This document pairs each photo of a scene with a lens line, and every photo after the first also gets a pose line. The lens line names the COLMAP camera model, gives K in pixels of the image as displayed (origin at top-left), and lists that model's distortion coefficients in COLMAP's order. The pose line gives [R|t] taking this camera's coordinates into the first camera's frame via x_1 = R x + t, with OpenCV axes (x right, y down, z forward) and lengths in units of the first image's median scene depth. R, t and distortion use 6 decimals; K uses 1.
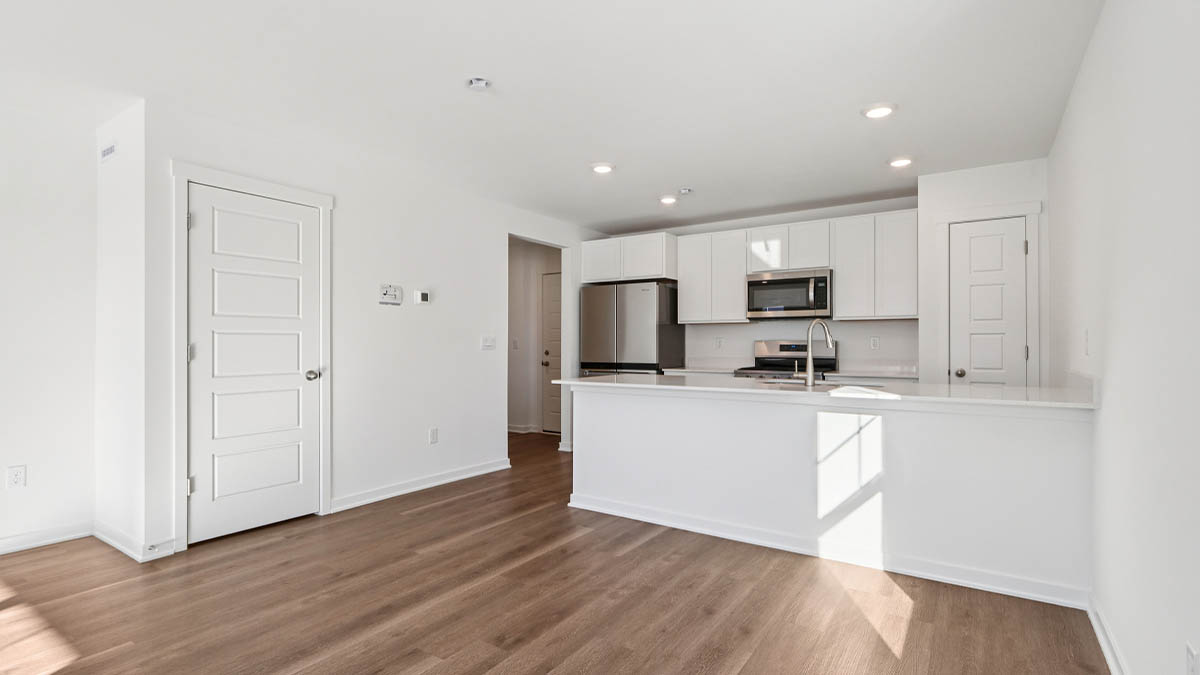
lens RADIAL K [[564.1, 0, 589.0], [0, 564.1, 346.3], [0, 0, 1]] dist [-0.003950, 0.001982]
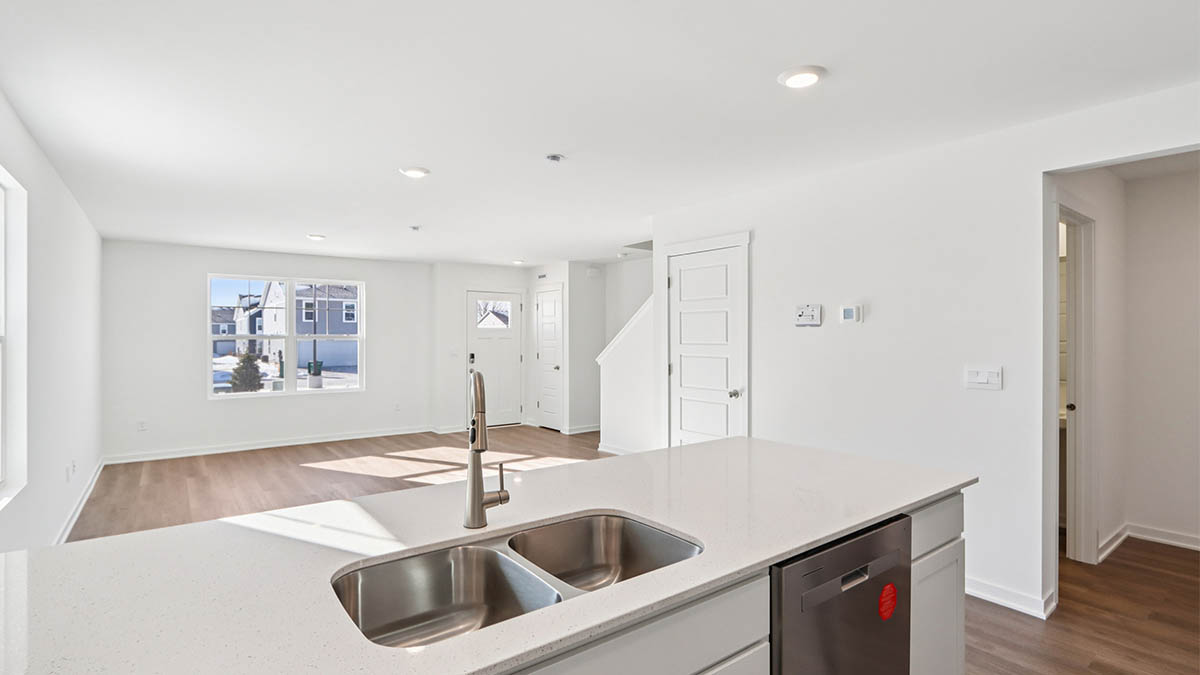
lens RADIAL K [[564.1, 0, 577.0], [0, 564.1, 337.4], [0, 0, 1]] dist [-0.003950, 0.001982]
pose [[-0.323574, 0.007099, -0.946176, 0.517481], [0.003535, 0.999974, 0.006294, -0.054287], [0.946196, -0.001309, -0.323590, 0.803924]]
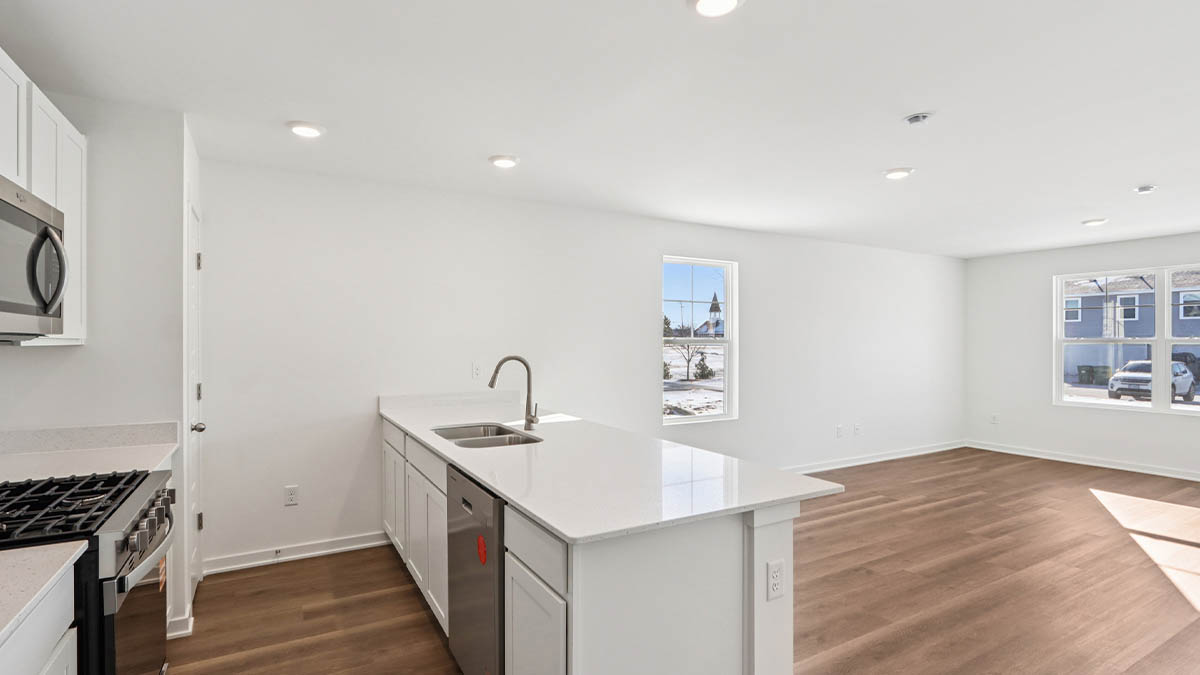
lens RADIAL K [[564.1, 0, 592.8], [0, 564.1, 343.7], [0, 0, 1]] dist [-0.003950, 0.001982]
pose [[-0.900899, 0.004025, 0.434009, -0.064836], [0.004630, 0.999989, 0.000337, -0.047080], [-0.434003, 0.002313, -0.900908, 1.191977]]
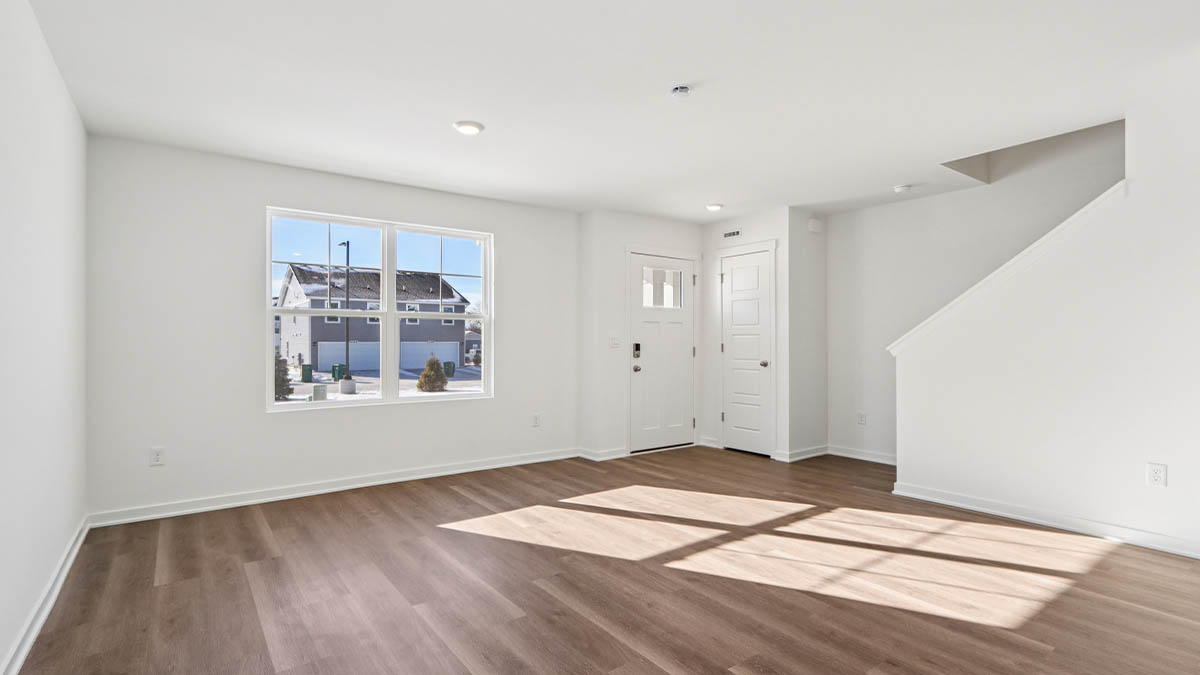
lens RADIAL K [[564.1, 0, 595.5], [0, 564.1, 342.9], [0, 0, 1]] dist [-0.003950, 0.001982]
pose [[-0.315931, 0.005749, -0.948765, 0.160044], [0.001069, 0.999983, 0.005703, -0.004698], [0.948782, 0.000787, -0.315931, 0.254387]]
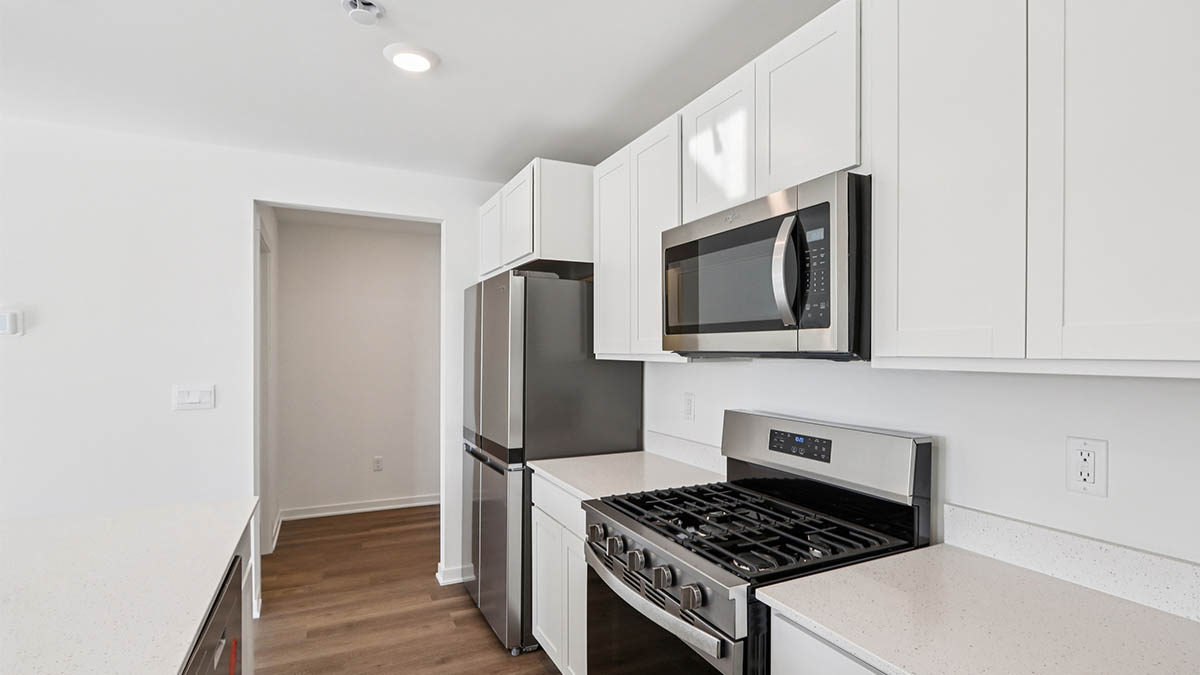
lens RADIAL K [[564.1, 0, 615.0], [0, 564.1, 356.8], [0, 0, 1]] dist [-0.003950, 0.001982]
pose [[0.877892, 0.007183, -0.478805, 0.461426], [-0.003693, 0.999959, 0.008230, -0.053621], [0.478845, -0.005457, 0.877883, 0.721191]]
